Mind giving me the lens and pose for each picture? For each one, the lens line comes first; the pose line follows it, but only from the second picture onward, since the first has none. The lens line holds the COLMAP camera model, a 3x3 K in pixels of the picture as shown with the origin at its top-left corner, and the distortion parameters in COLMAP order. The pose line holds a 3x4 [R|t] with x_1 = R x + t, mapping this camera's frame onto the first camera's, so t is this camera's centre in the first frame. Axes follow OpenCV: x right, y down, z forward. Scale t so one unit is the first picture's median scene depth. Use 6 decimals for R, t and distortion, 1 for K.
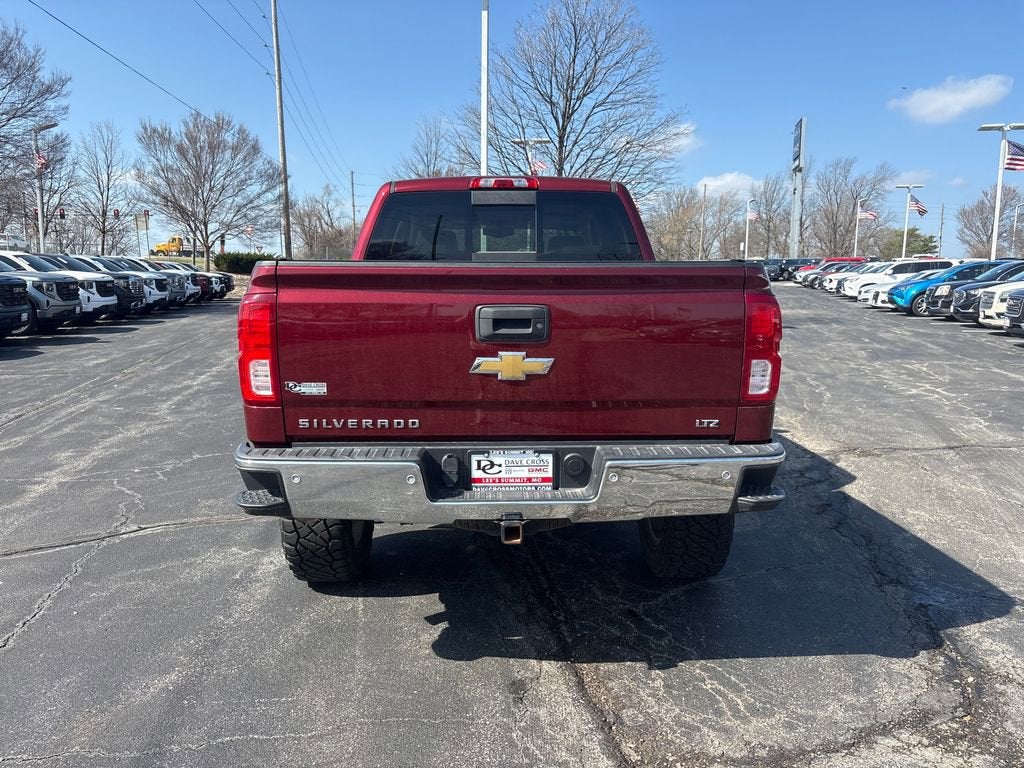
lens RADIAL K [[791.9, 0, 508.7], [0, 791.9, 397.3], [0, 0, 1]] dist [0.016093, -0.002938]
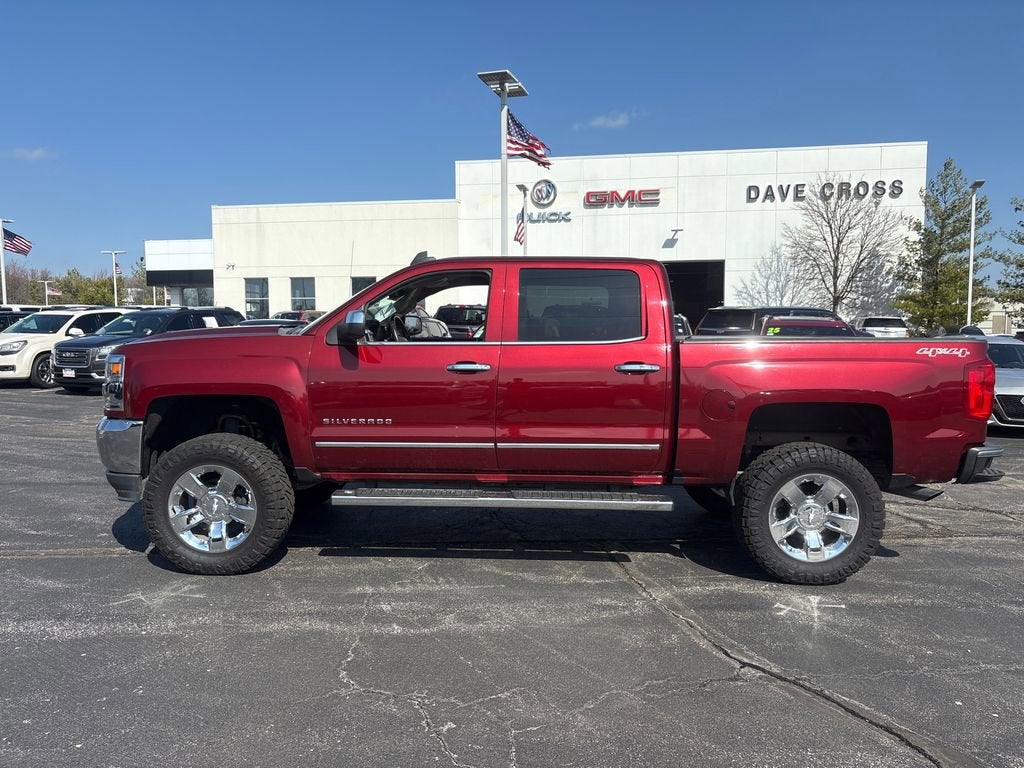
lens RADIAL K [[791.9, 0, 508.7], [0, 791.9, 397.3], [0, 0, 1]] dist [0.016093, -0.002938]
pose [[0.027127, -0.090976, 0.995484, -0.718882], [0.147705, 0.985284, 0.086019, -0.118818], [-0.988659, 0.144705, 0.040166, 0.675253]]
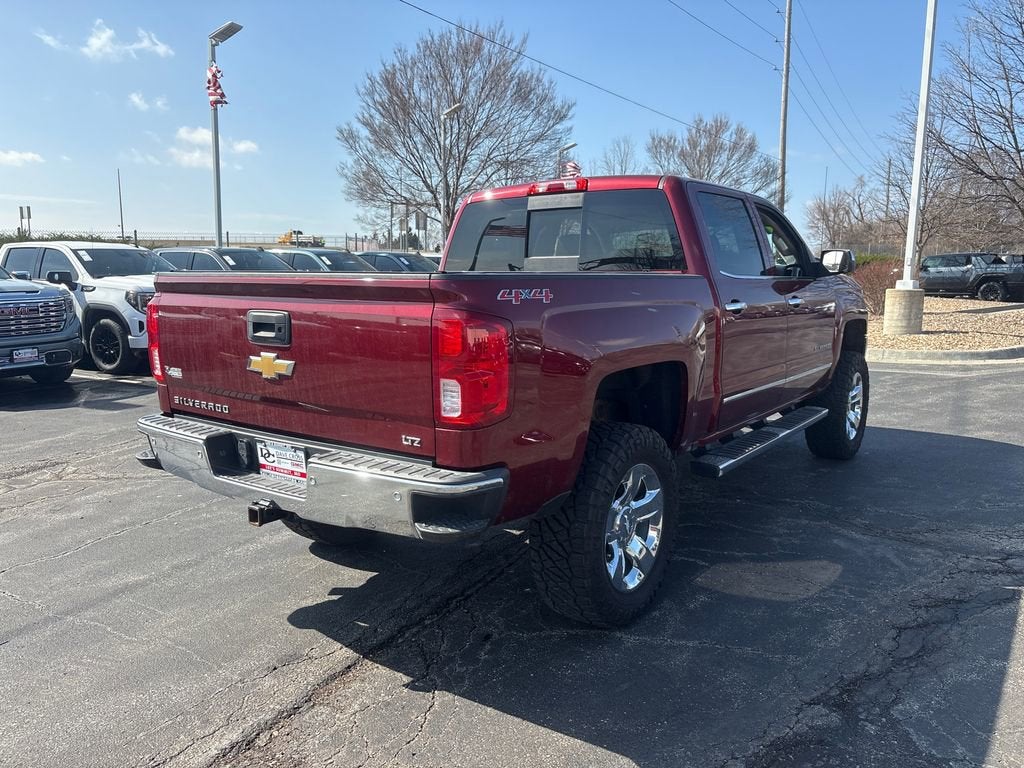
lens RADIAL K [[791.5, 0, 502.1], [0, 791.5, 396.5], [0, 0, 1]] dist [0.021486, -0.015068]
pose [[0.787618, 0.095688, -0.608689, 0.316220], [-0.094419, 0.994944, 0.034234, -0.022111], [0.608887, 0.030509, 0.792670, 0.107231]]
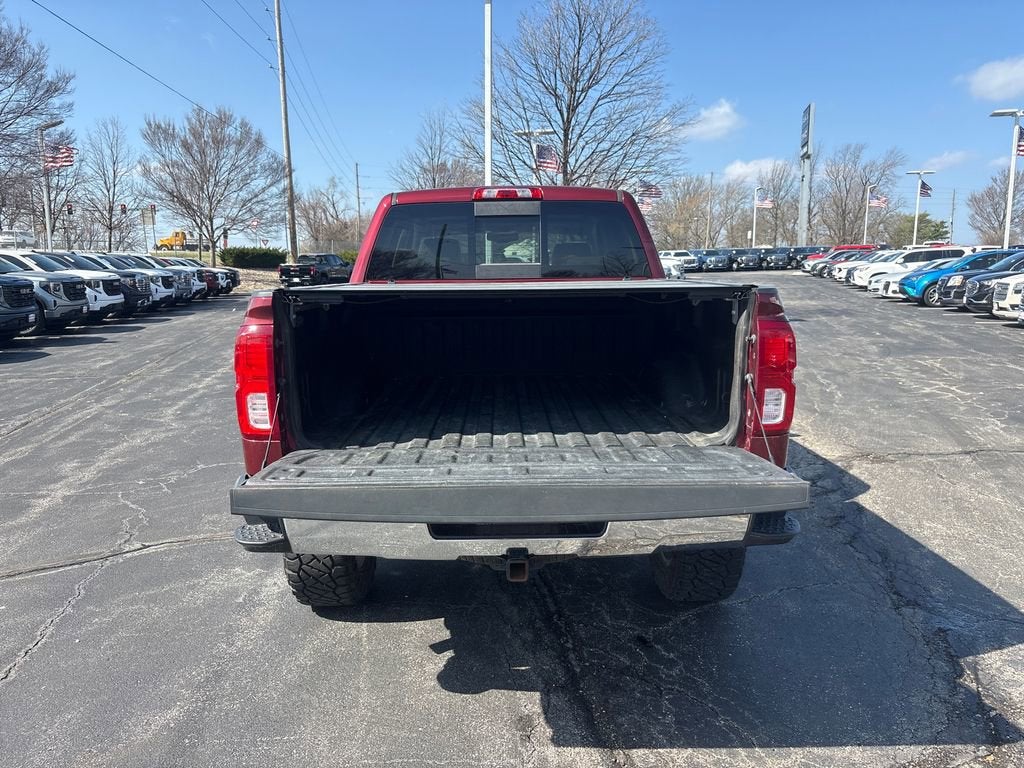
lens RADIAL K [[791.5, 0, 502.1], [0, 791.5, 396.5], [0, 0, 1]] dist [0.021486, -0.015068]
pose [[0.999831, -0.007412, -0.016795, 0.000912], [0.007616, 0.999898, 0.012076, -0.017774], [0.016704, -0.012202, 0.999786, 0.010259]]
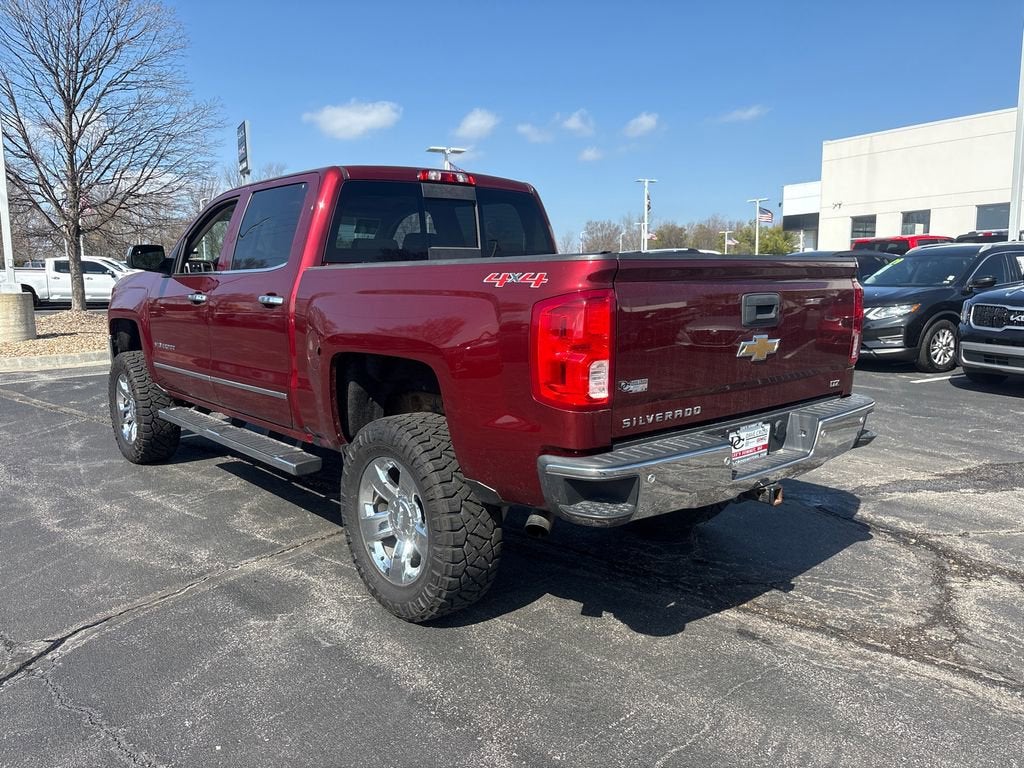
lens RADIAL K [[791.9, 0, 508.7], [0, 791.9, 397.3], [0, 0, 1]] dist [0.016093, -0.002938]
pose [[0.768275, -0.107703, 0.630995, -0.332717], [0.108708, 0.993377, 0.037199, -0.016946], [-0.630822, 0.040015, 0.774895, 0.118839]]
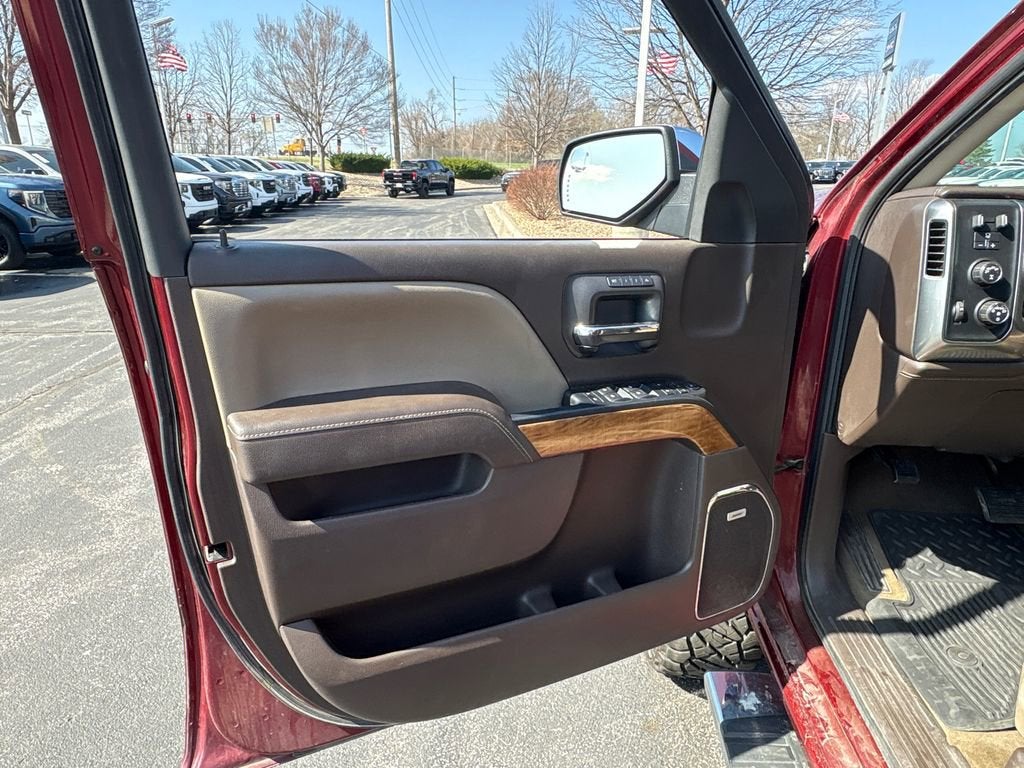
lens RADIAL K [[628.6, 0, 508.4], [0, 628.6, 382.7], [0, 0, 1]] dist [0.003589, -0.001106]
pose [[0.994514, 0.038626, -0.097210, -0.175649], [-0.021744, 0.985363, 0.169076, -0.118406], [0.102318, -0.166035, 0.980797, 0.673215]]
